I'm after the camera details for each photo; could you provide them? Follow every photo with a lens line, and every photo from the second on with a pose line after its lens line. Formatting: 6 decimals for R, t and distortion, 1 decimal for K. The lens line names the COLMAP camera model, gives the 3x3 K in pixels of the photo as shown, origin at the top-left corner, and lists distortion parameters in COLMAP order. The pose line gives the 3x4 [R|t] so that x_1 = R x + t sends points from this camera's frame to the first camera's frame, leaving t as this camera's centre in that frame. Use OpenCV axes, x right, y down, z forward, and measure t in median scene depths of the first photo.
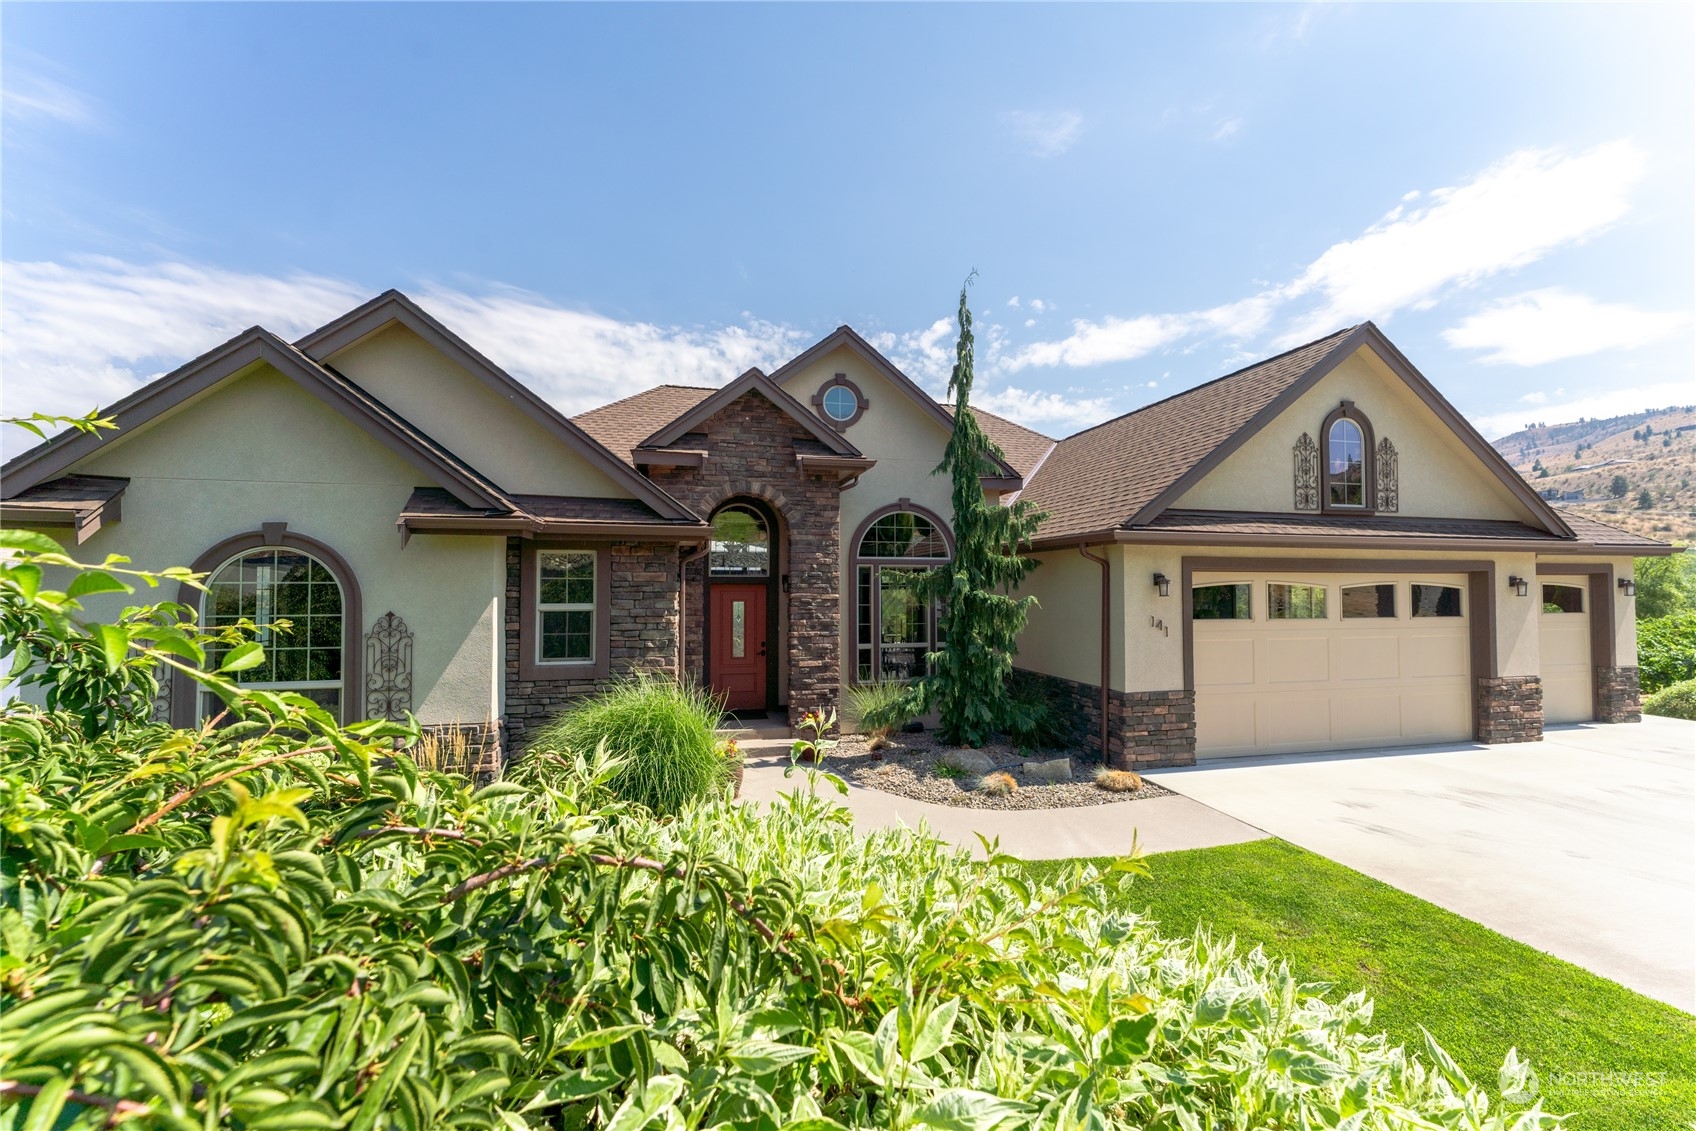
lens RADIAL K [[704.7, 0, 857.0], [0, 704.7, 561.7], [0, 0, 1]] dist [0.001224, 0.000375]
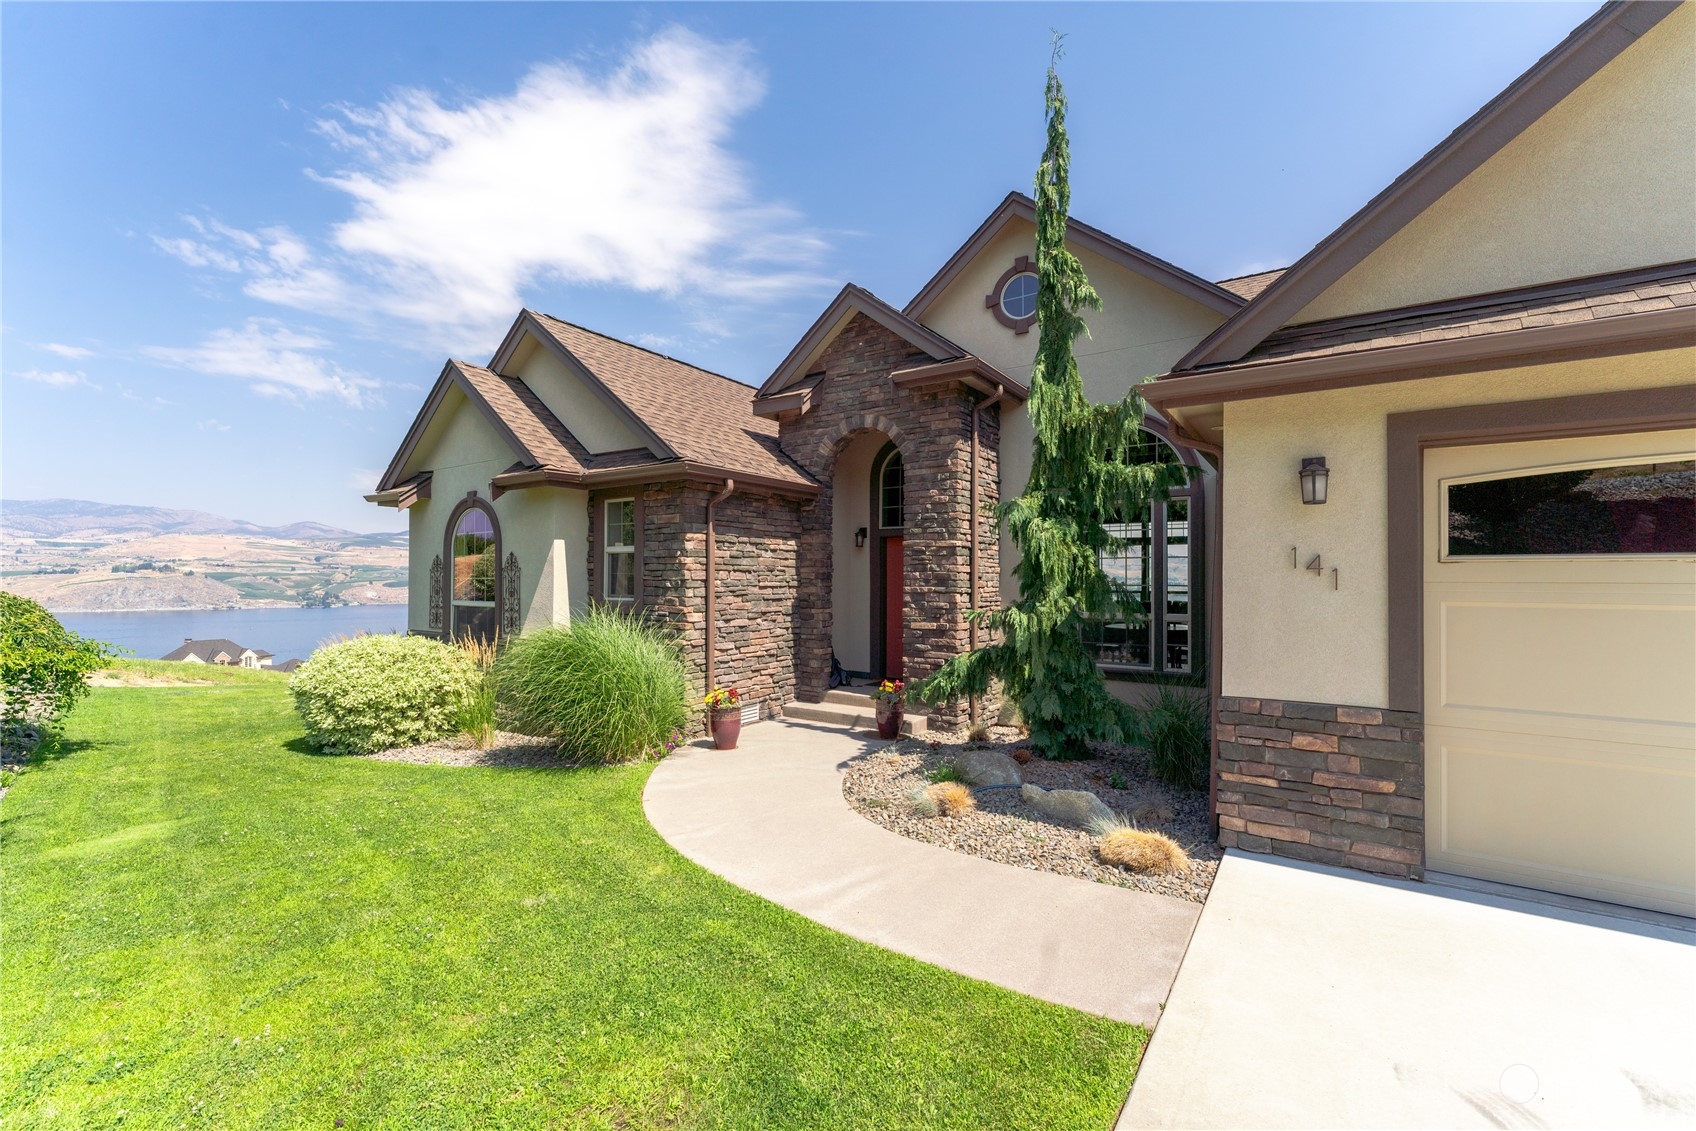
lens RADIAL K [[737.9, 0, 848.0], [0, 737.9, 565.5], [0, 0, 1]] dist [0.004132, 0.000477]
pose [[0.651476, -0.013975, -0.758541, 0.529407], [0.023052, 0.999733, 0.001380, 0.072141], [0.758319, -0.018385, 0.651624, 0.379768]]
